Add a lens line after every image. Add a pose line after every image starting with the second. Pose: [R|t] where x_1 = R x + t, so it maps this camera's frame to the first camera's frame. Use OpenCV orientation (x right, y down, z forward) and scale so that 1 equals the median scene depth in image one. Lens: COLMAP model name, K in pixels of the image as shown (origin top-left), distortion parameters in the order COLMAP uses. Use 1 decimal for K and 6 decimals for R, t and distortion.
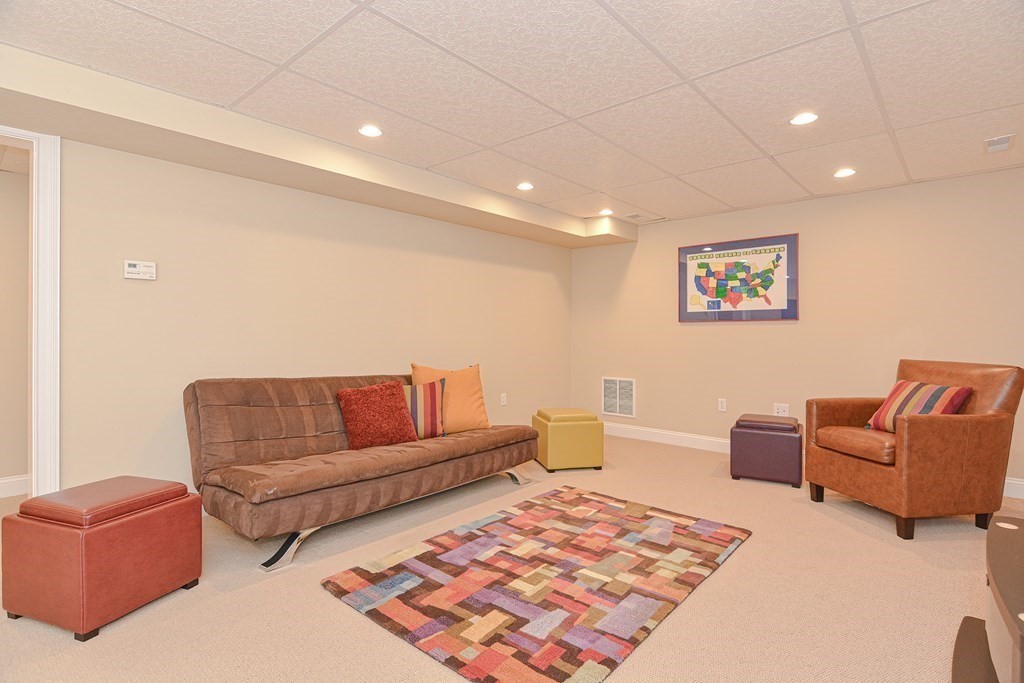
lens RADIAL K [[497.5, 0, 508.6], [0, 497.5, 336.4], [0, 0, 1]] dist [0.003079, -0.007364]
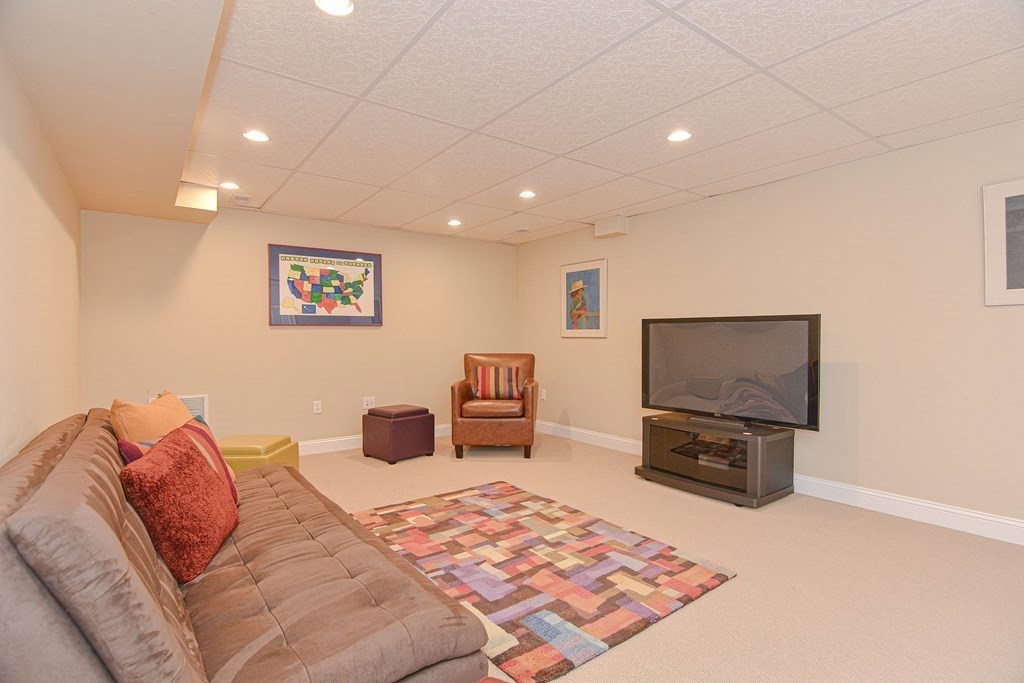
lens RADIAL K [[497.5, 0, 508.6], [0, 497.5, 336.4], [0, 0, 1]] dist [0.003079, -0.007364]
pose [[0.220132, -0.003952, 0.975462, -0.761814], [0.013169, 0.999913, 0.001079, -0.006139], [-0.975381, 0.012608, 0.220165, 0.615281]]
